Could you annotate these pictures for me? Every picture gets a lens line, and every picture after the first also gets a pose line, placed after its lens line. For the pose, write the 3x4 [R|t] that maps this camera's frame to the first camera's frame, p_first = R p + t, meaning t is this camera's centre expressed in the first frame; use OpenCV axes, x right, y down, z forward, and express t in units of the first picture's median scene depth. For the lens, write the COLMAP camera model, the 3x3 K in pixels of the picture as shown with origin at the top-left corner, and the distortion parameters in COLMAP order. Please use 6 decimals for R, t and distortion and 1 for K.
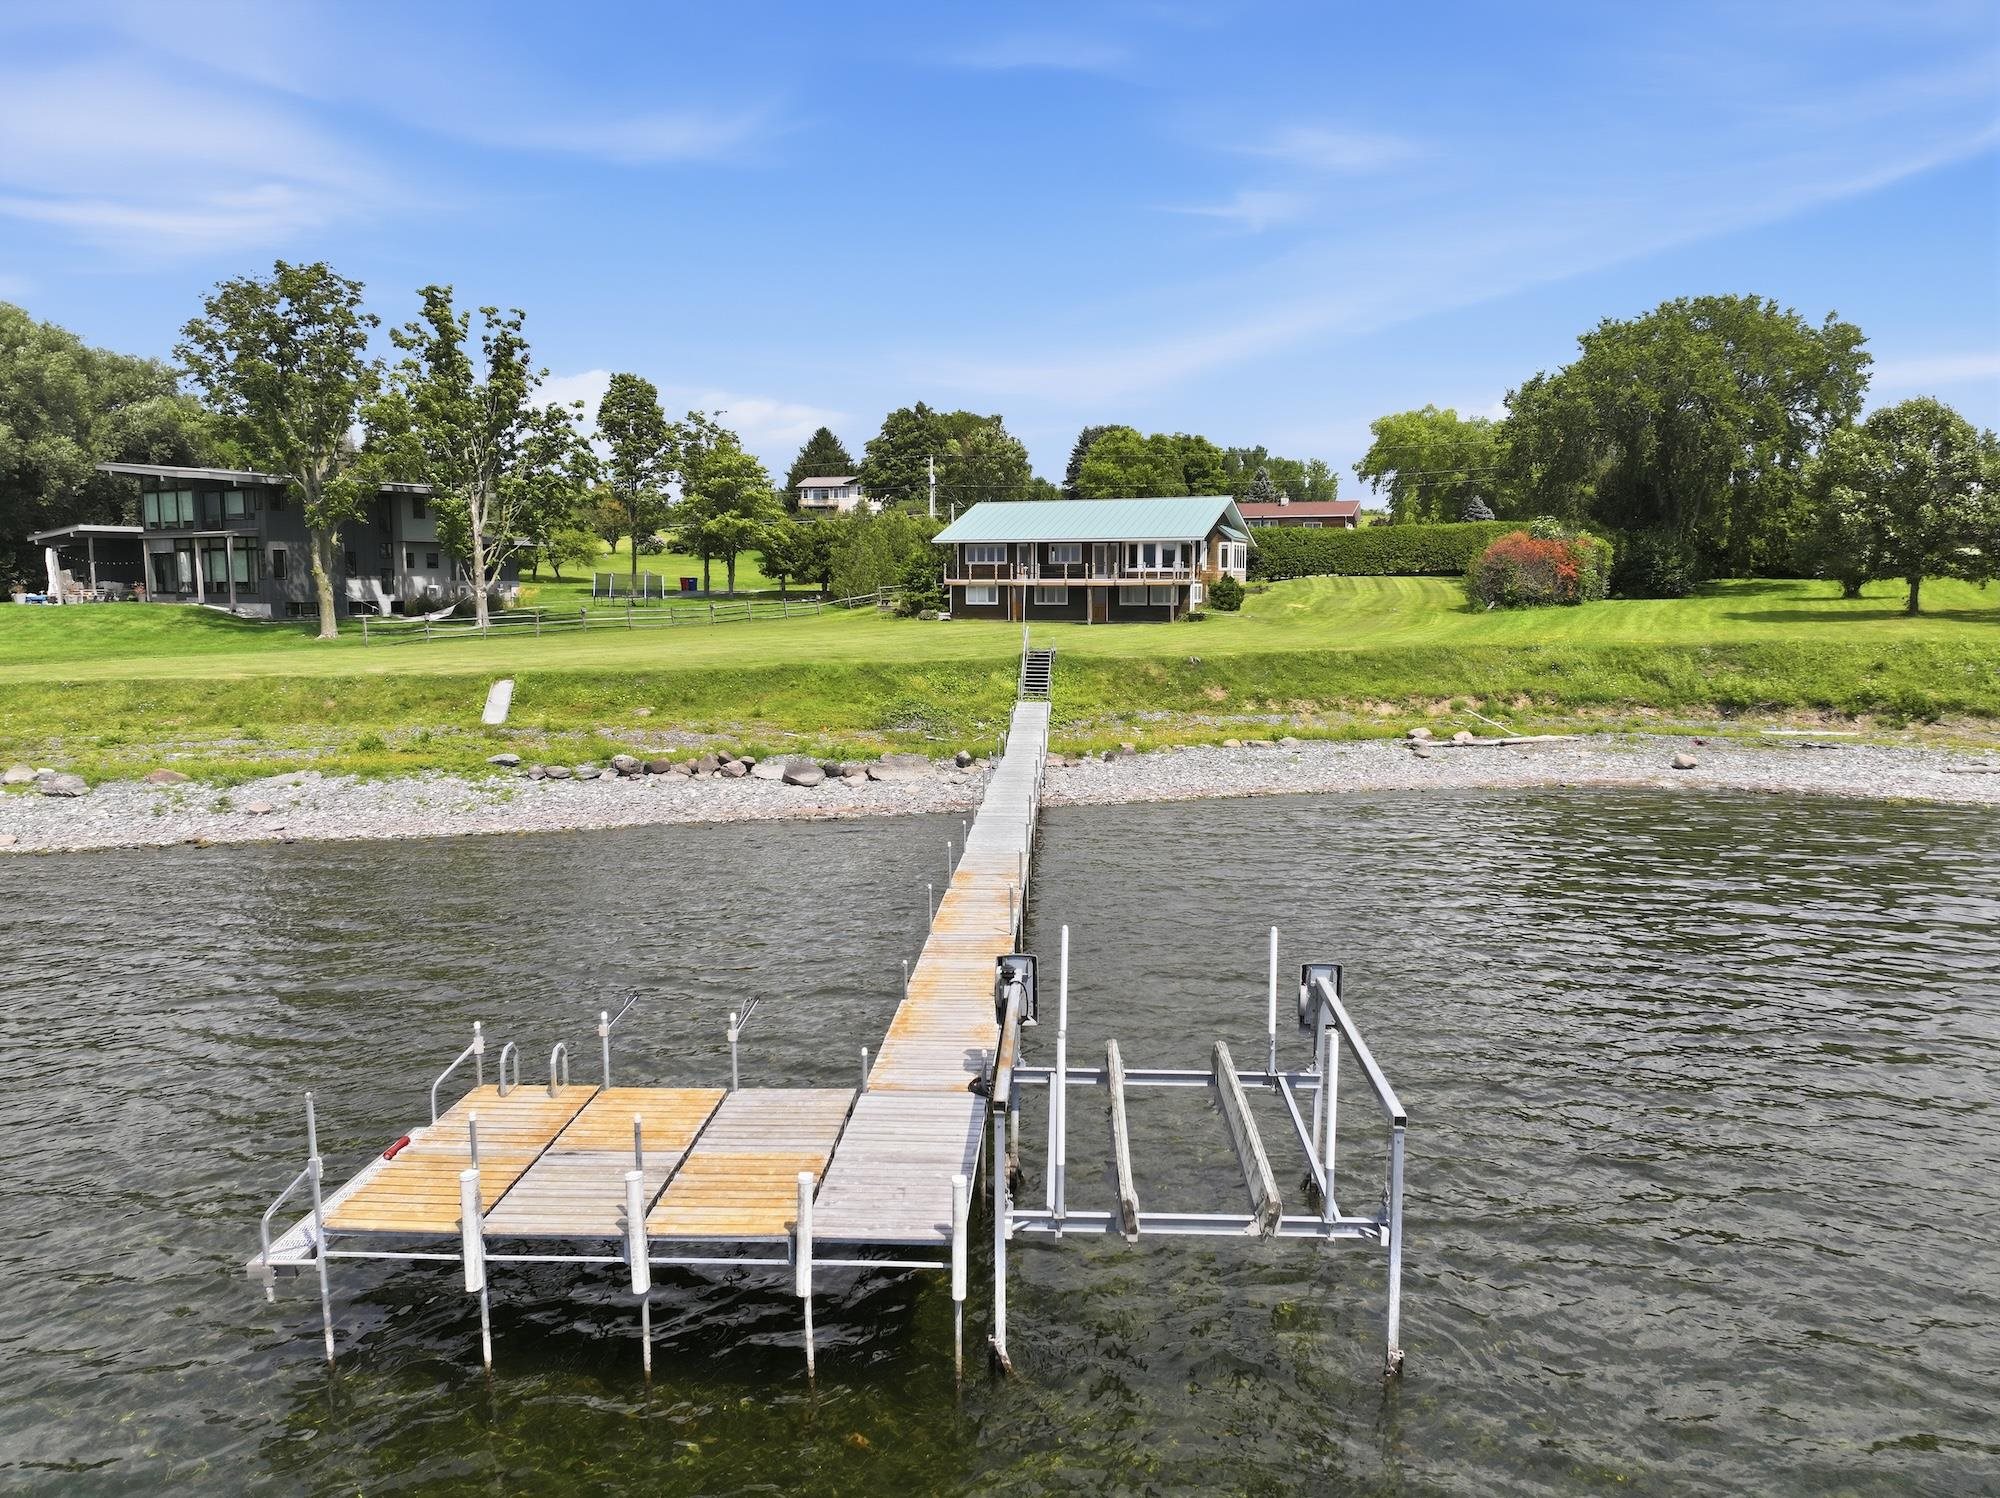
lens RADIAL K [[1398.8, 0, 1000.0], [0, 1398.8, 749.0], [0, 0, 1]] dist [0.005953, 0.009233]
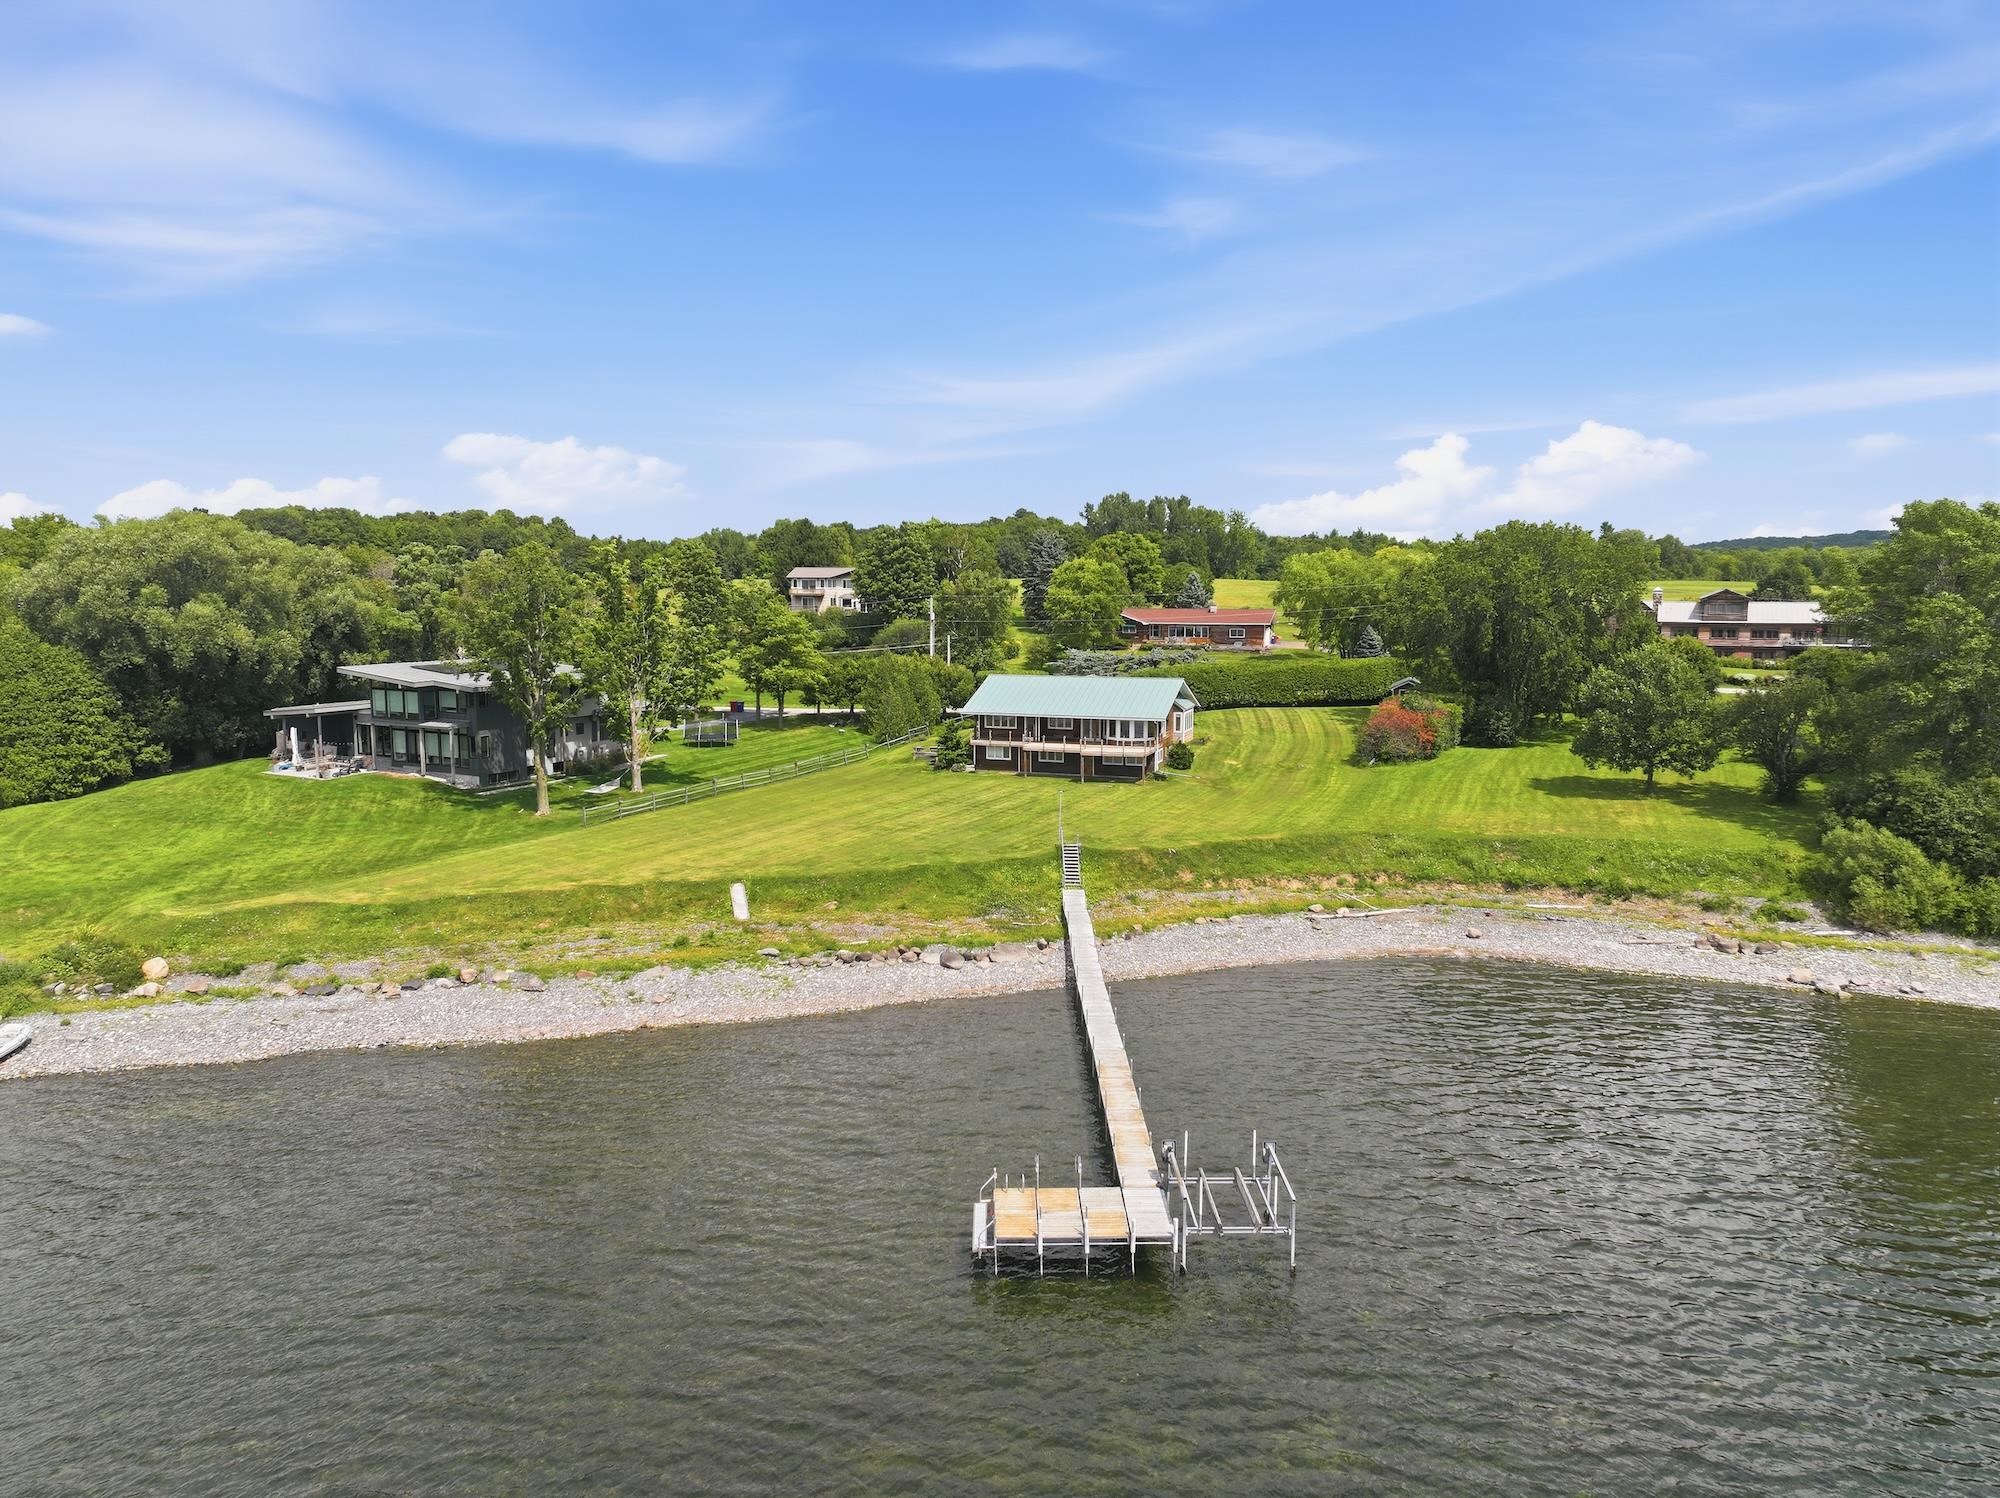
lens RADIAL K [[1394.8, 0, 995.4], [0, 1394.8, 773.6], [0, 0, 1]] dist [0.007181, 0.009051]
pose [[0.998515, -0.008153, 0.053855, -0.131318], [0.006923, 0.999712, 0.022979, -0.180909], [-0.054027, -0.022572, 0.998284, -0.495996]]
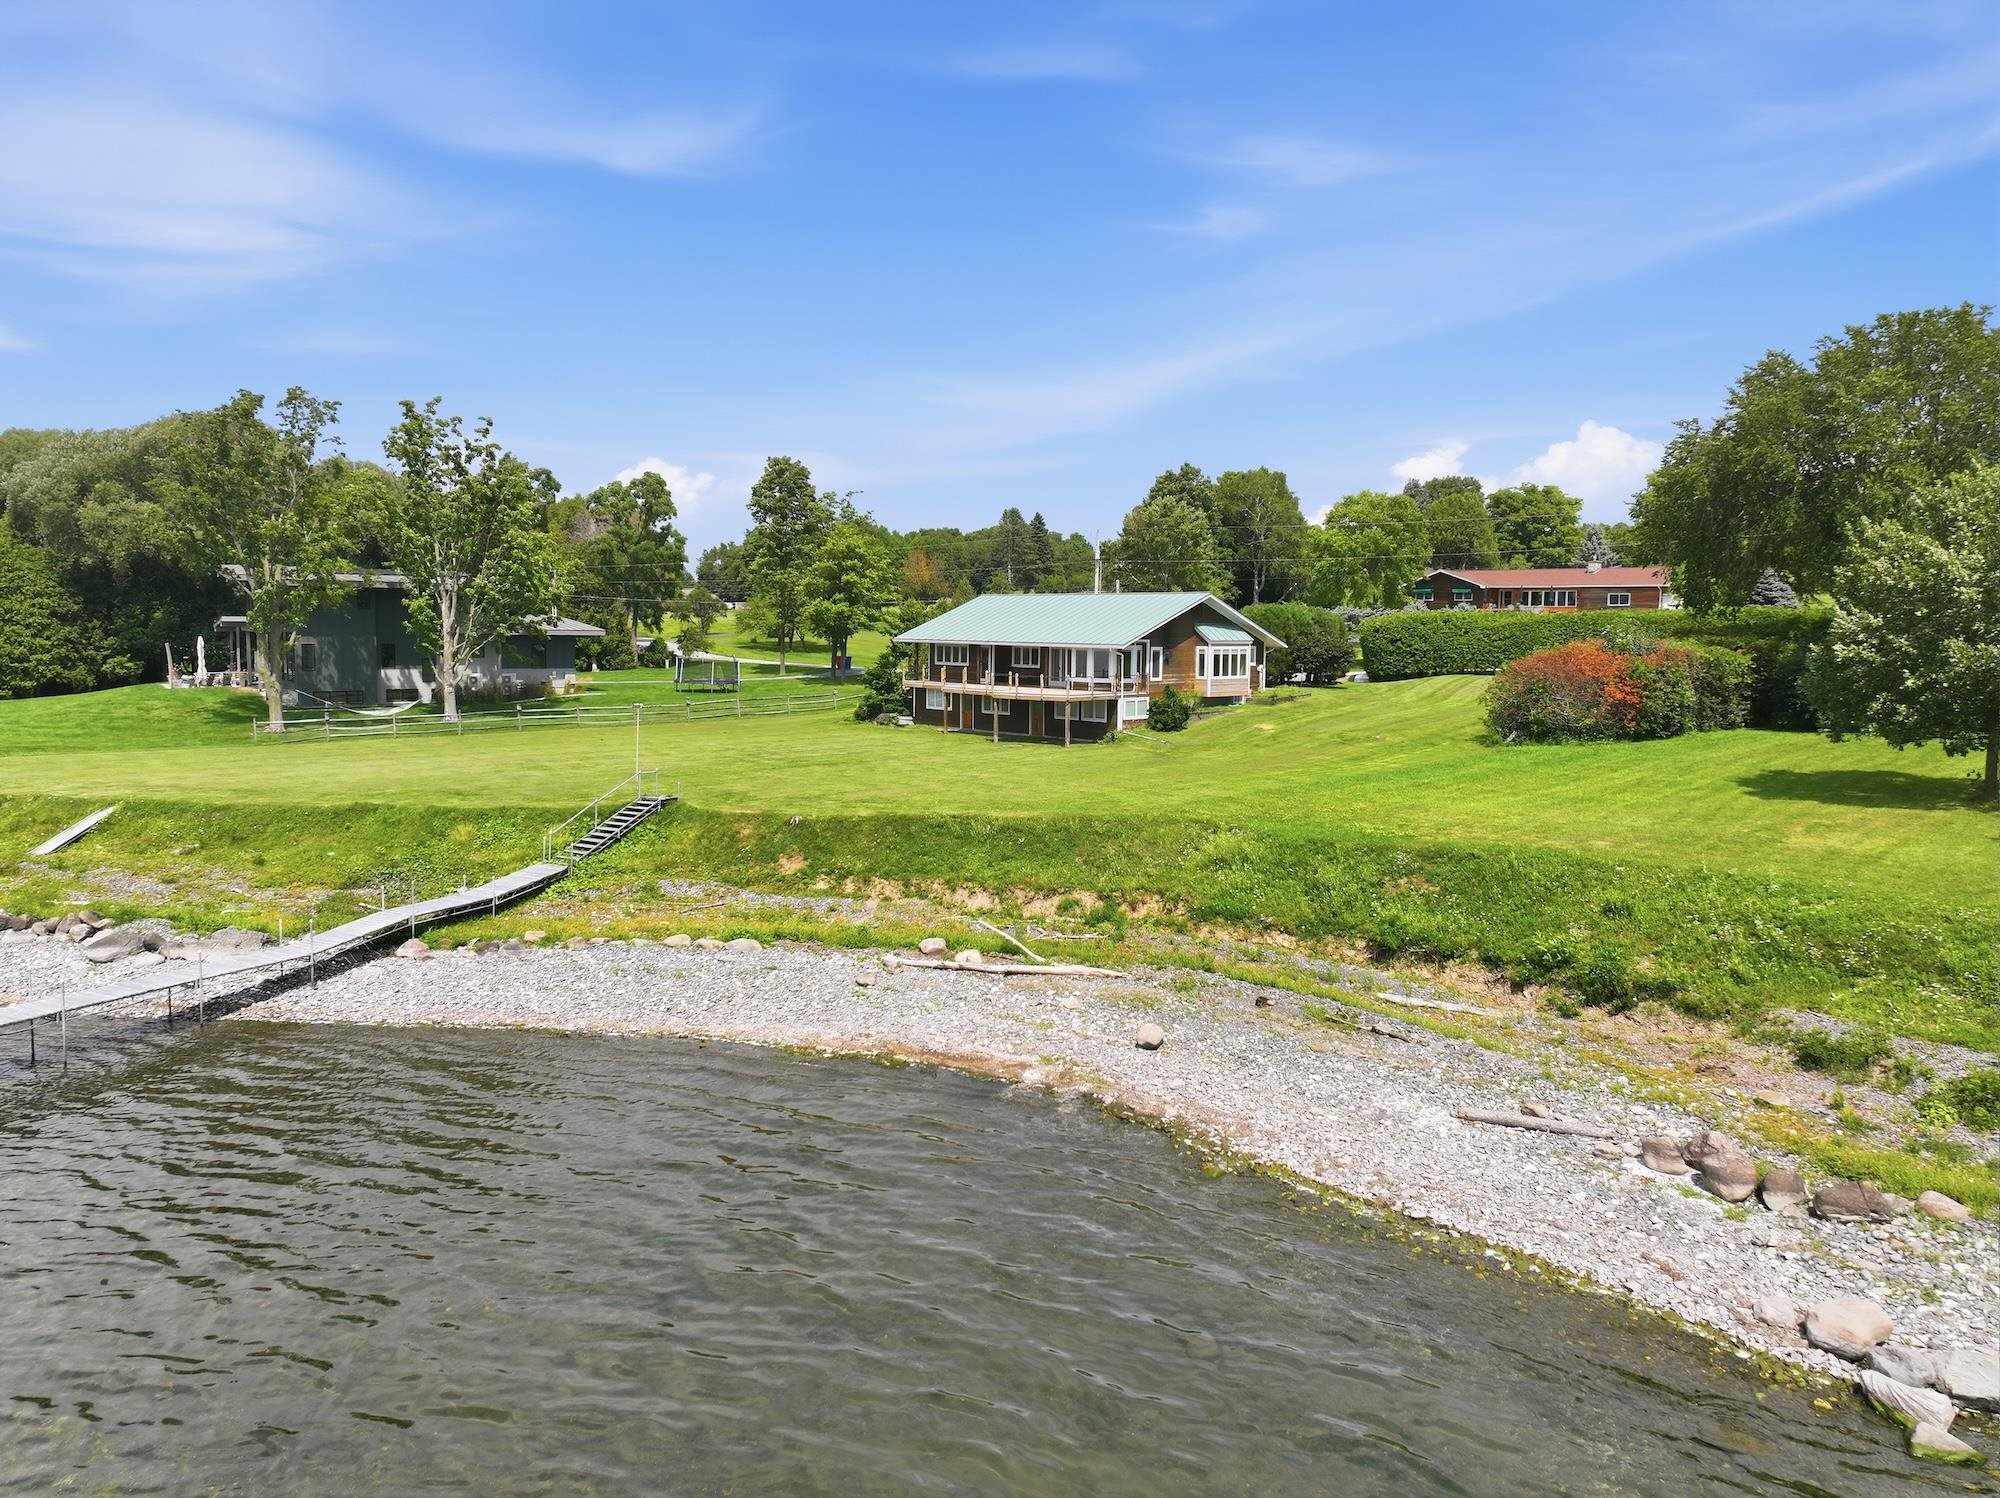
lens RADIAL K [[1394.8, 0, 995.4], [0, 1394.8, 773.6], [0, 0, 1]] dist [0.007181, 0.009051]
pose [[0.920284, 0.052019, -0.387777, 0.560858], [-0.056066, 0.998427, 0.000878, -0.097134], [0.387213, 0.020933, 0.921753, 0.268301]]
